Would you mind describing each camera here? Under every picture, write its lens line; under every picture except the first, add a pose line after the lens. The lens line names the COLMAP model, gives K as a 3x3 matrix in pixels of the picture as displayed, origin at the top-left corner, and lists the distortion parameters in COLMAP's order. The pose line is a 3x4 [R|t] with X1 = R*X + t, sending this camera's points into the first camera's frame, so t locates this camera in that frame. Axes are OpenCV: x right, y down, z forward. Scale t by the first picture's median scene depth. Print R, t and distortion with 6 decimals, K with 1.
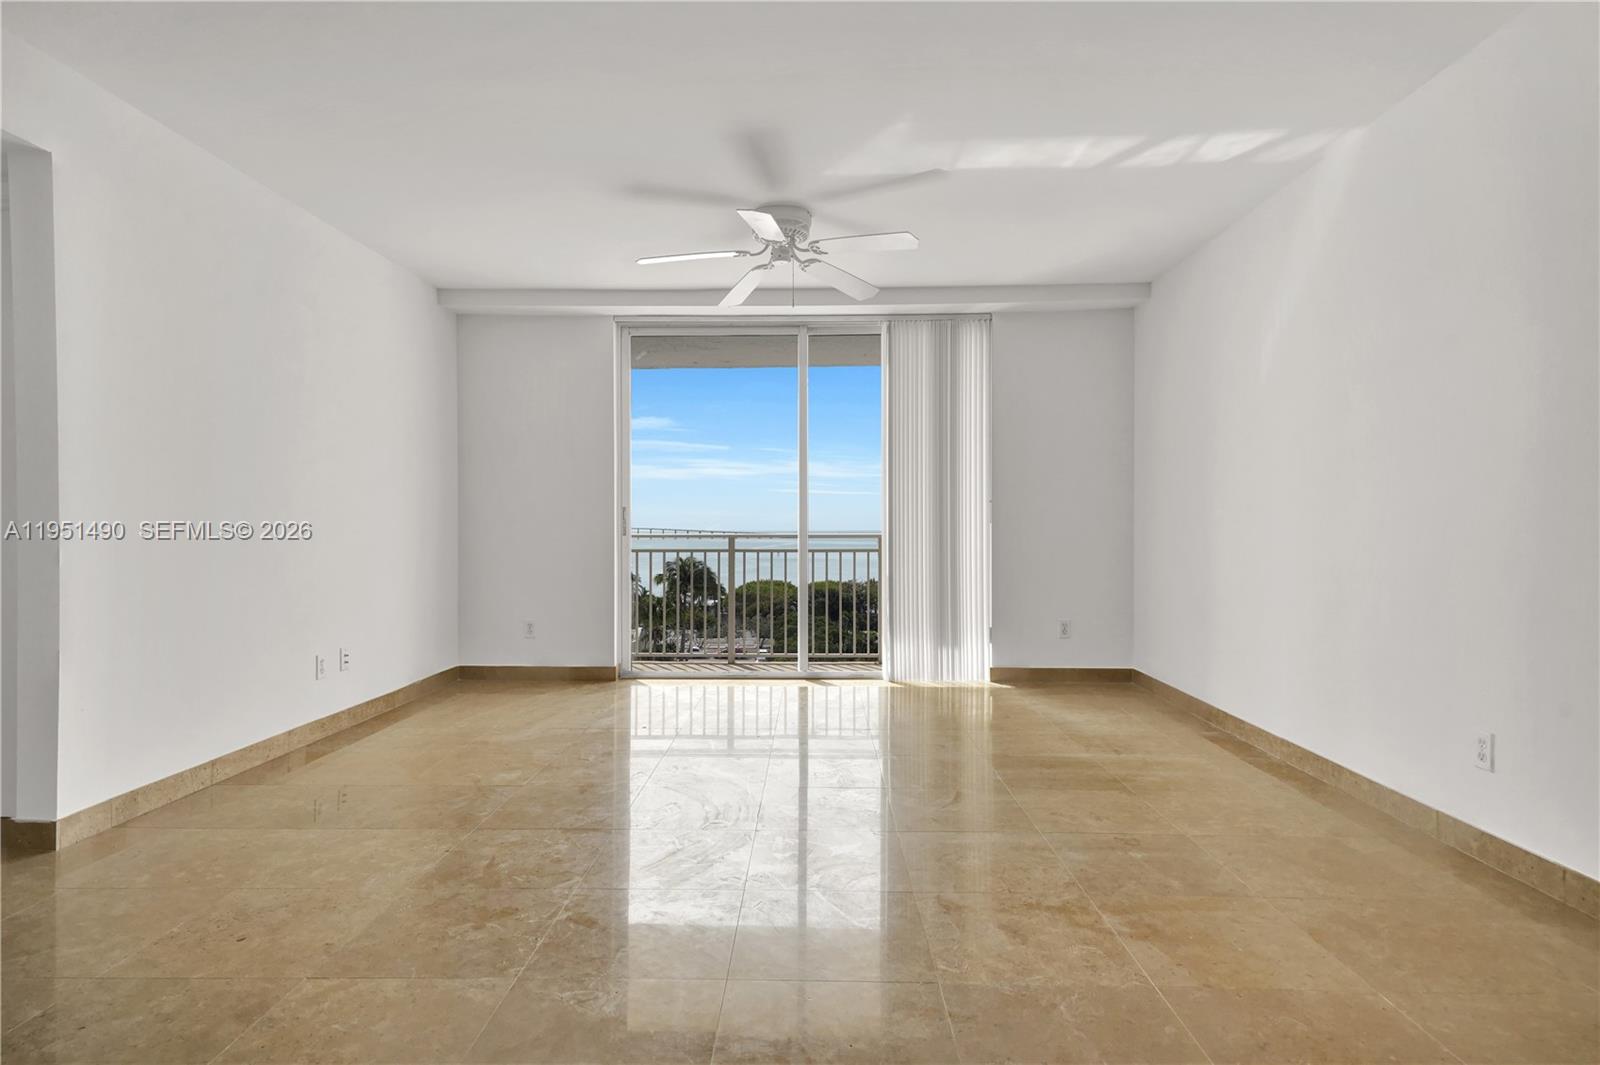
lens RADIAL K [[854.4, 0, 806.8], [0, 854.4, 523.9], [0, 0, 1]] dist [0.039881, -0.000843]
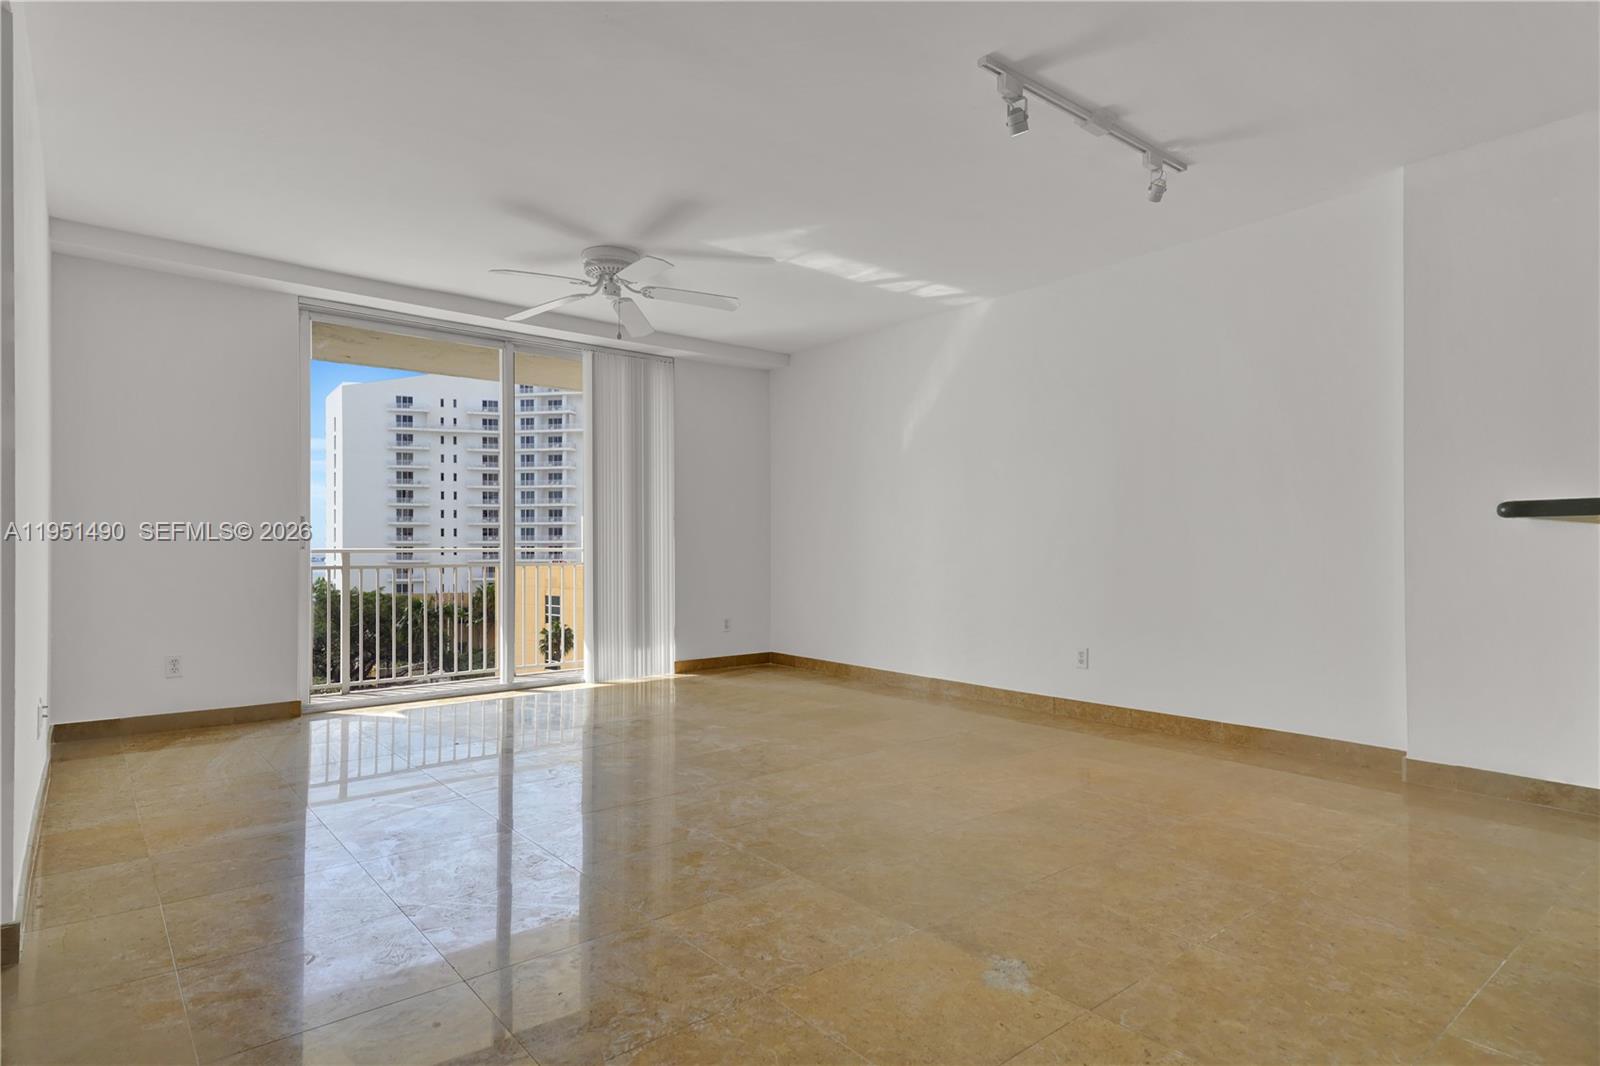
lens RADIAL K [[854.4, 0, 806.8], [0, 854.4, 524.4], [0, 0, 1]] dist [0.039881, -0.000843]
pose [[0.757307, 0.016965, 0.652839, -0.411019], [-0.000396, 0.999674, -0.025518, 0.011542], [-0.653059, 0.019067, 0.757067, 0.002350]]
